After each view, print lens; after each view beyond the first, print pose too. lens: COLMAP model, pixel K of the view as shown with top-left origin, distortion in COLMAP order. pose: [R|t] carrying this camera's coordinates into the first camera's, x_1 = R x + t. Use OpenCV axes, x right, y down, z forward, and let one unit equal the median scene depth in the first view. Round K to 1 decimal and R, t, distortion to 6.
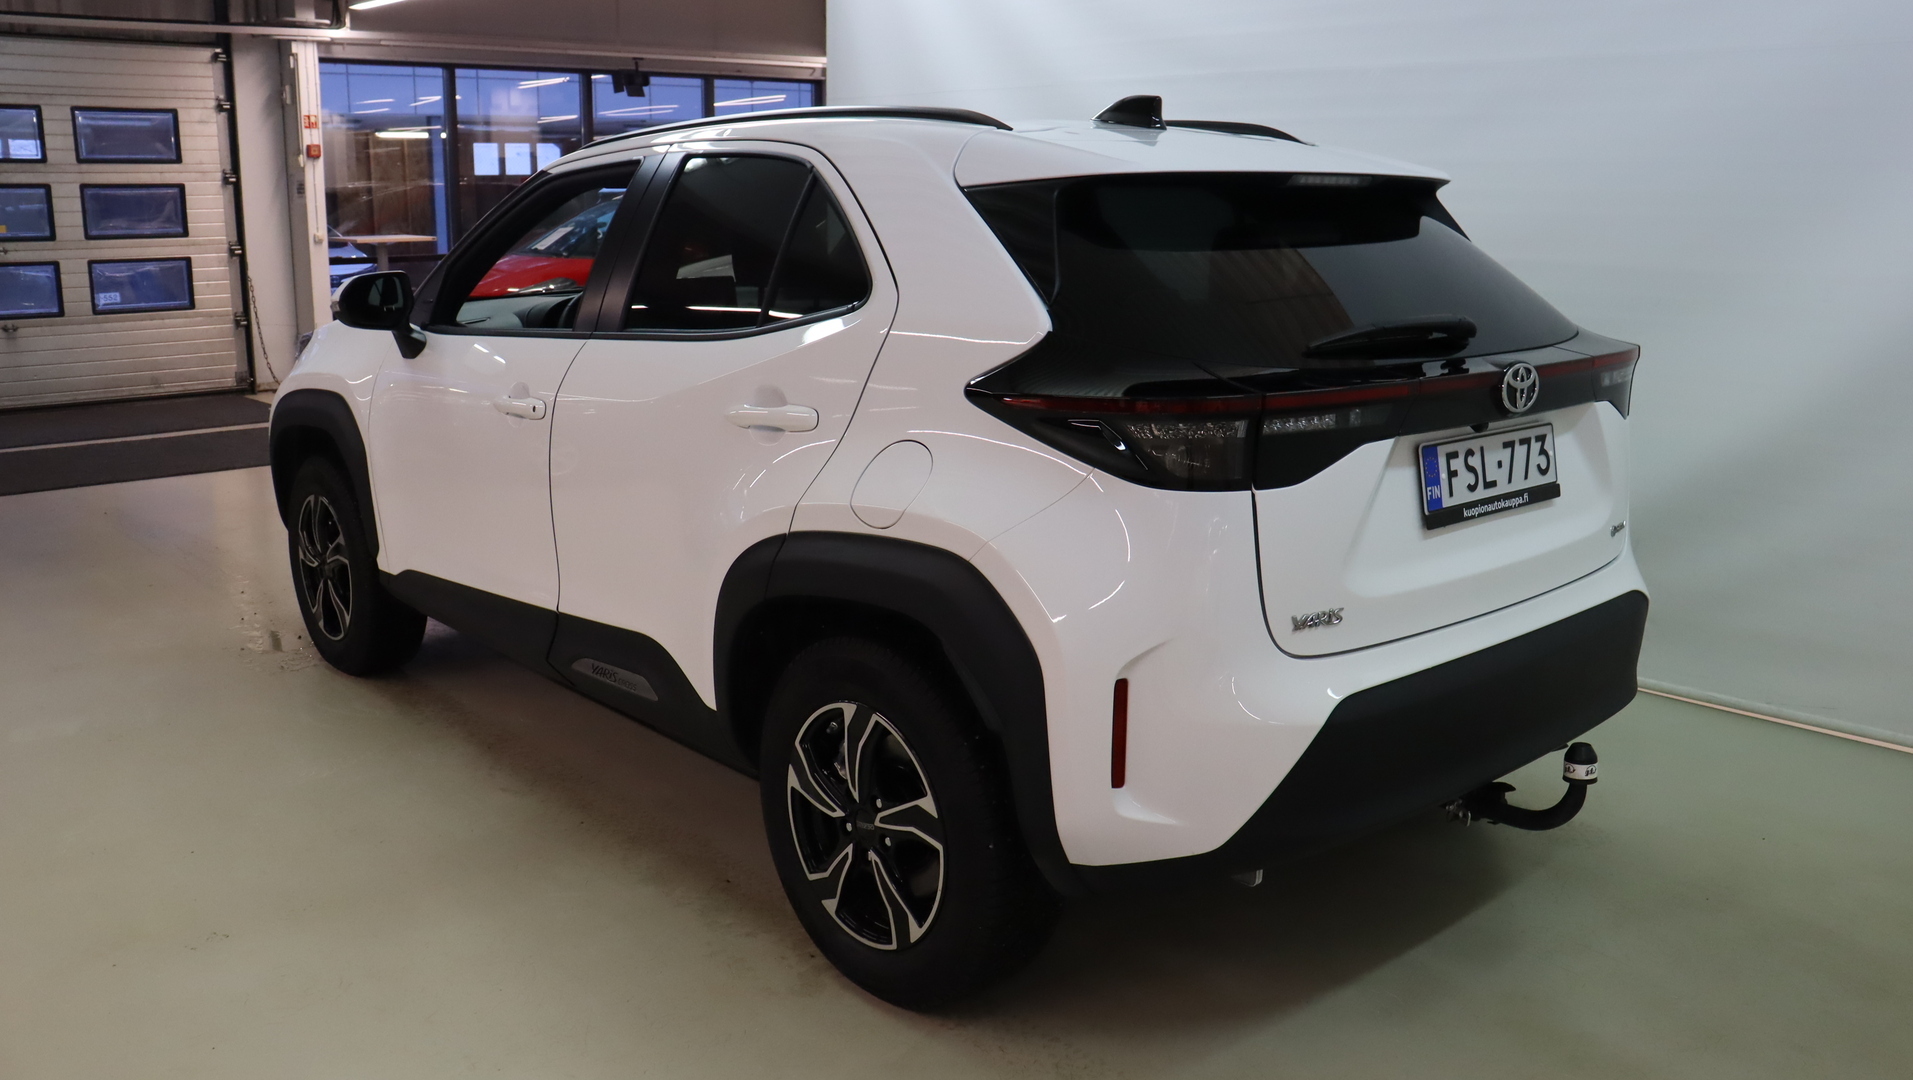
lens RADIAL K [[1582.8, 0, 975.6], [0, 1582.8, 503.4], [0, 0, 1]] dist [-0.170852, 0.168263]
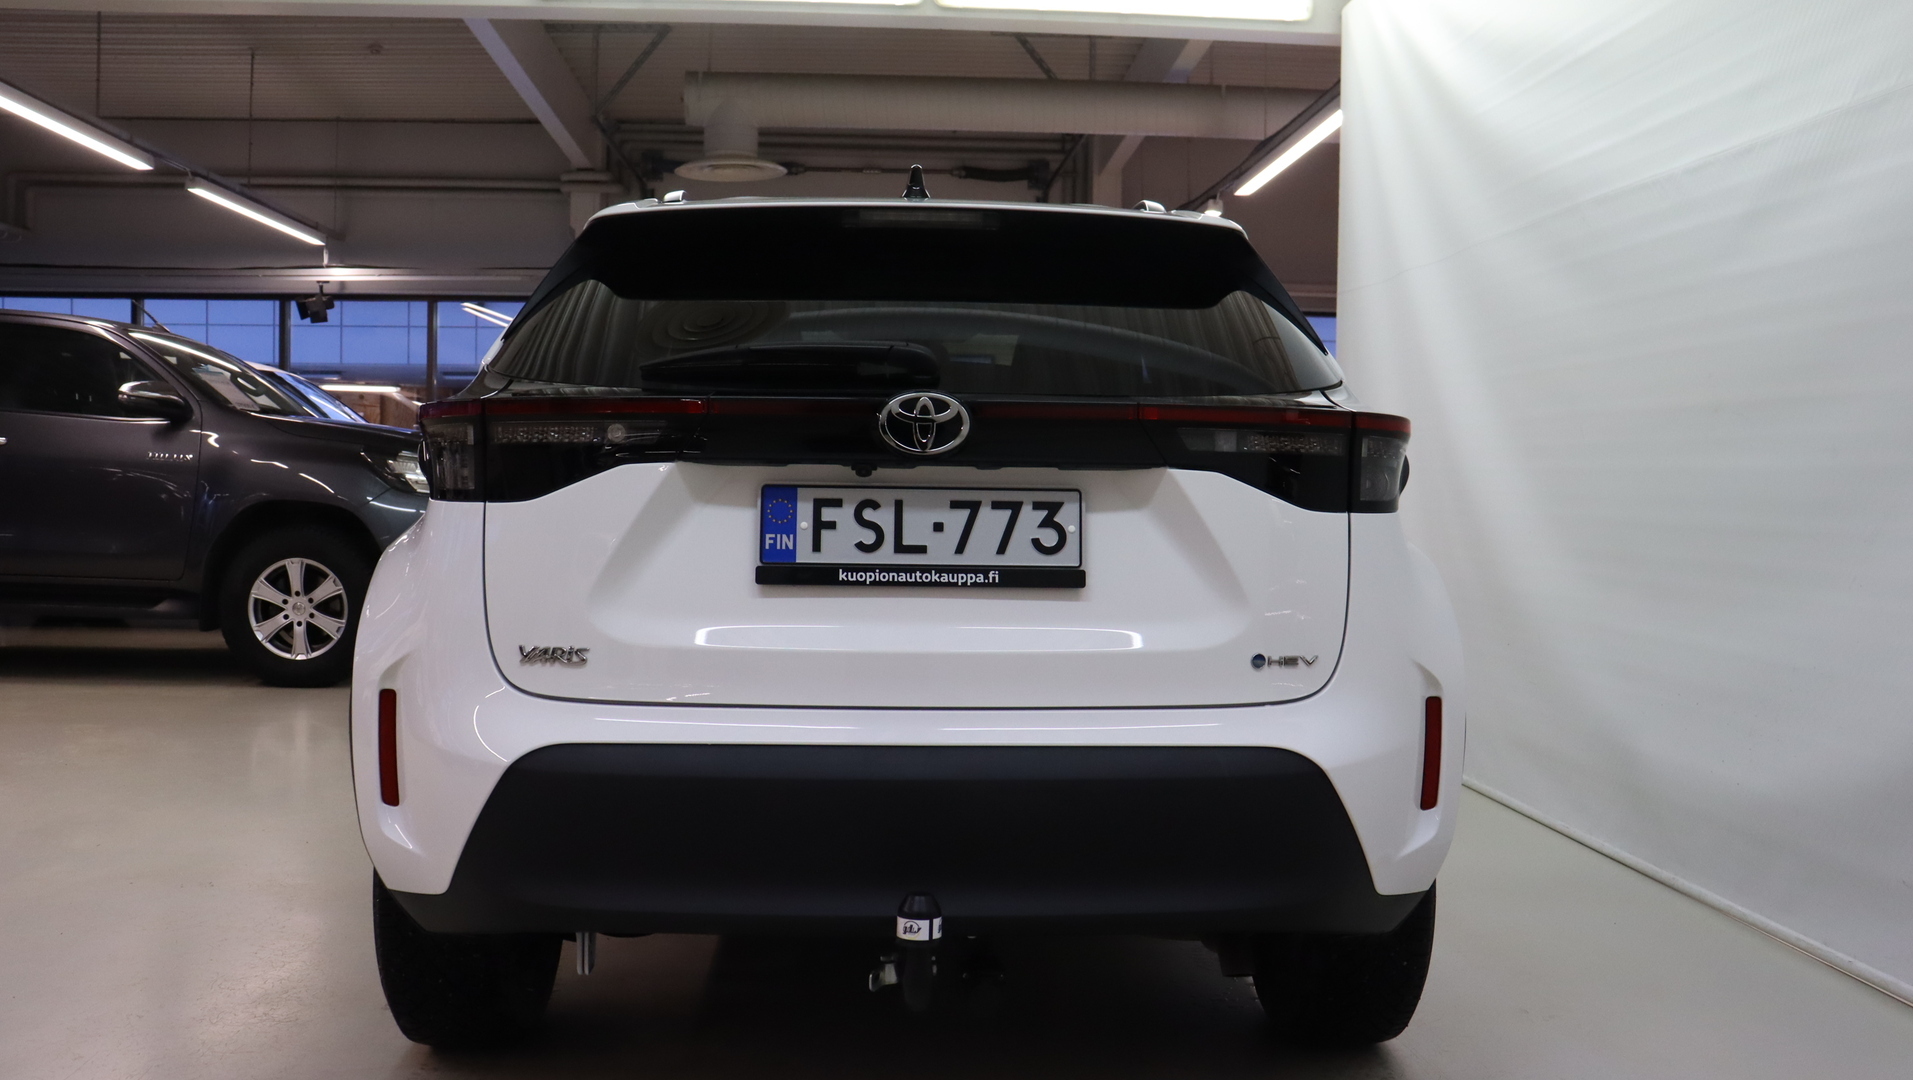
lens RADIAL K [[1582.8, 0, 975.6], [0, 1582.8, 503.4], [0, 0, 1]] dist [-0.170852, 0.168263]
pose [[0.784499, 0.019174, -0.619834, 0.834030], [-0.132667, 0.981570, -0.137547, 0.069445], [0.605773, 0.190137, 0.772585, 0.386366]]
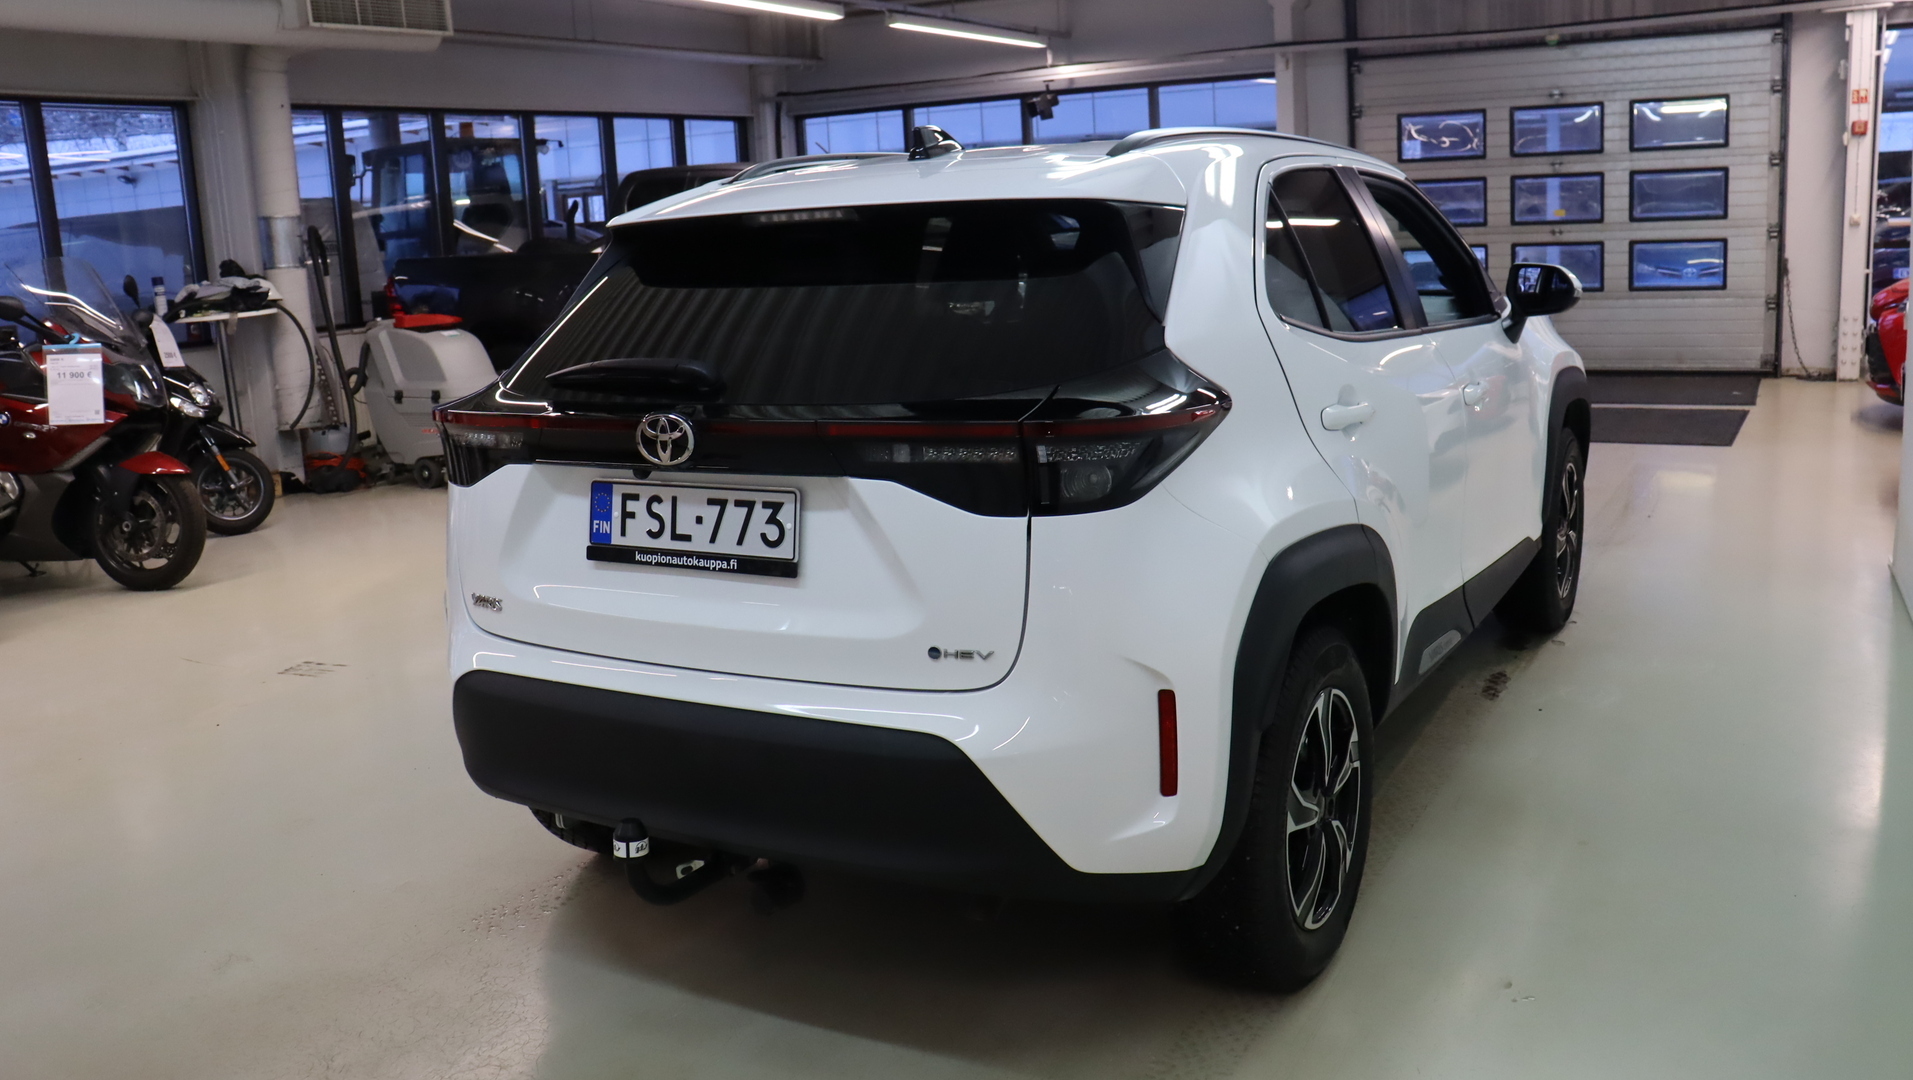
lens RADIAL K [[1582.8, 0, 975.6], [0, 1582.8, 503.4], [0, 0, 1]] dist [-0.170852, 0.168263]
pose [[0.321636, 0.154223, -0.934219, 1.264934], [-0.132170, 0.984299, 0.116987, -0.166804], [0.937594, 0.085848, 0.336969, 0.821844]]
